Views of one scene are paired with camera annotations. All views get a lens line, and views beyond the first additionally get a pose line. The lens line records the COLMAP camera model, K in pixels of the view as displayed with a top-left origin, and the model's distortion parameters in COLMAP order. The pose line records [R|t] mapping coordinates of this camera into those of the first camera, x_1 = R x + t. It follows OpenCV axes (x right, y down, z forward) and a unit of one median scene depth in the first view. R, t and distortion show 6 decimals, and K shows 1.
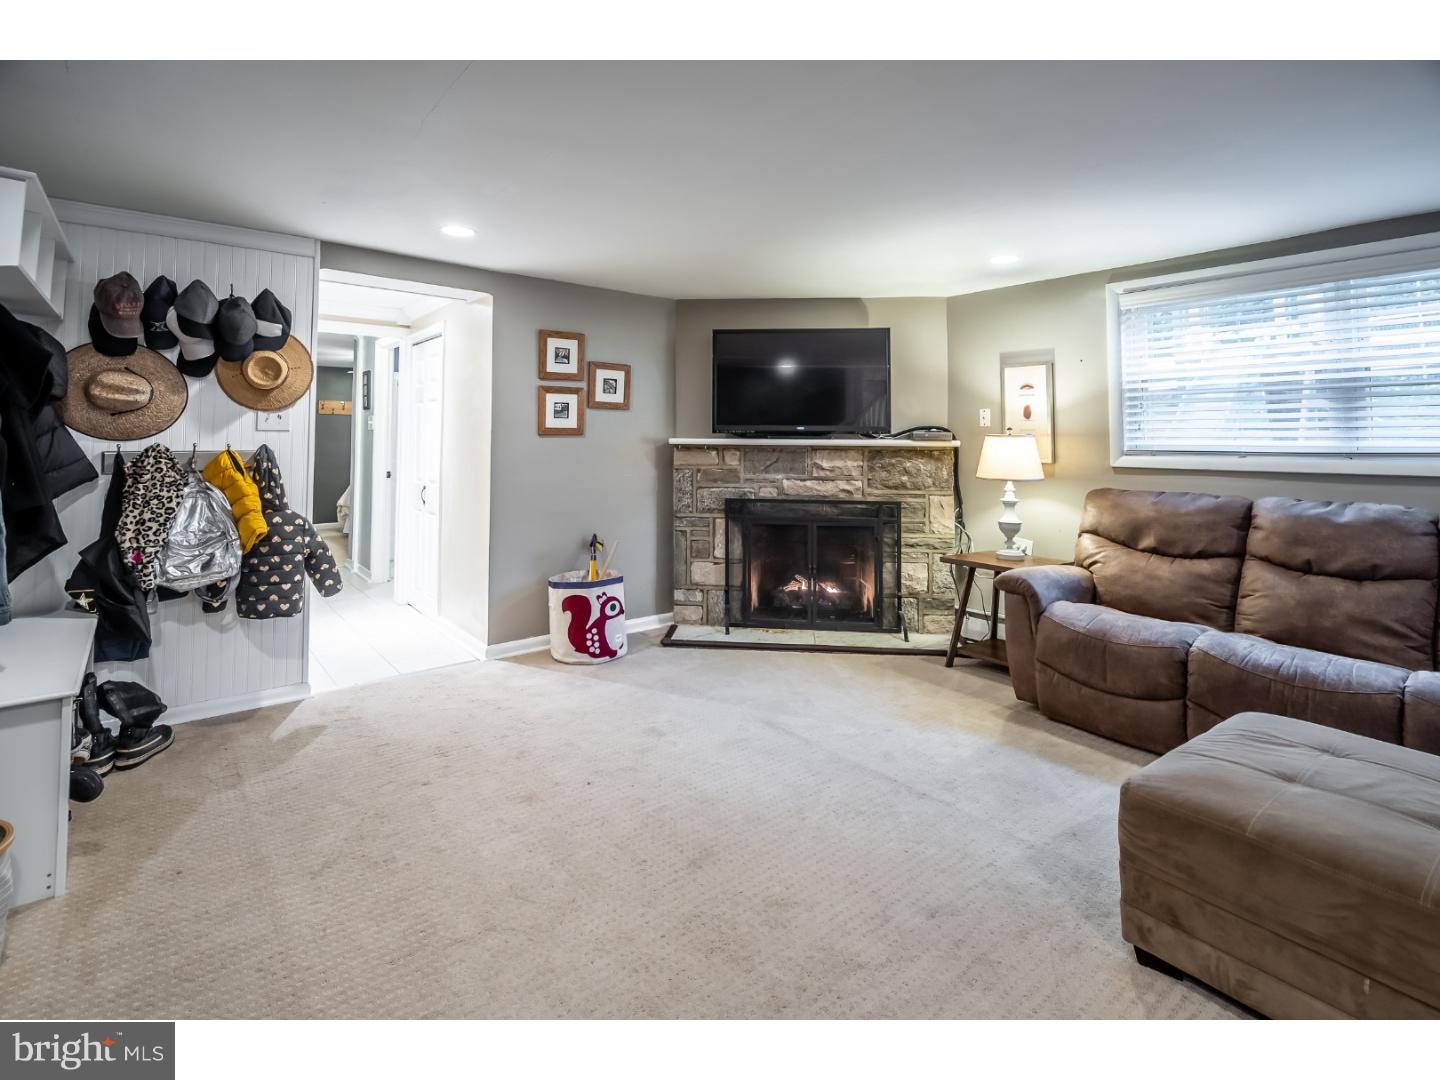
lens RADIAL K [[674.3, 0, 721.0], [0, 674.3, 405.8], [0, 0, 1]] dist [0.002273, 0.000846]
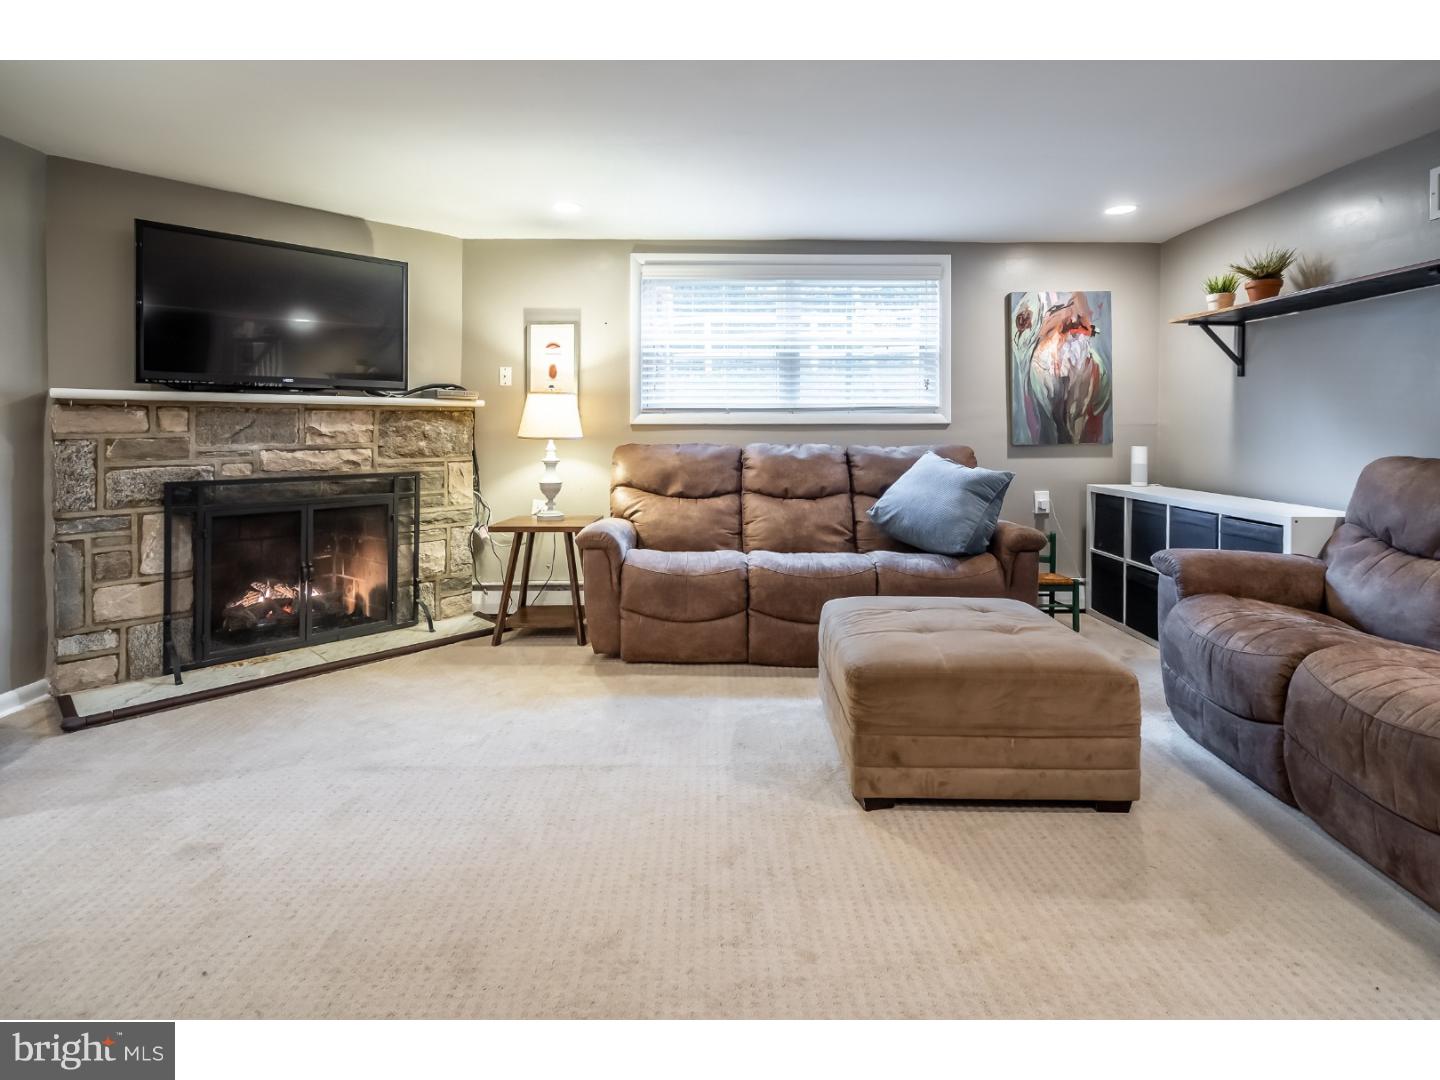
lens RADIAL K [[714.2, 0, 687.4], [0, 714.2, 420.9], [0, 0, 1]] dist [-0.001185, 0.000535]
pose [[0.639120, -0.003392, 0.769100, -0.207044], [-0.034862, 0.998835, 0.033376, 0.037535], [-0.768317, -0.048144, 0.638257, 0.174342]]
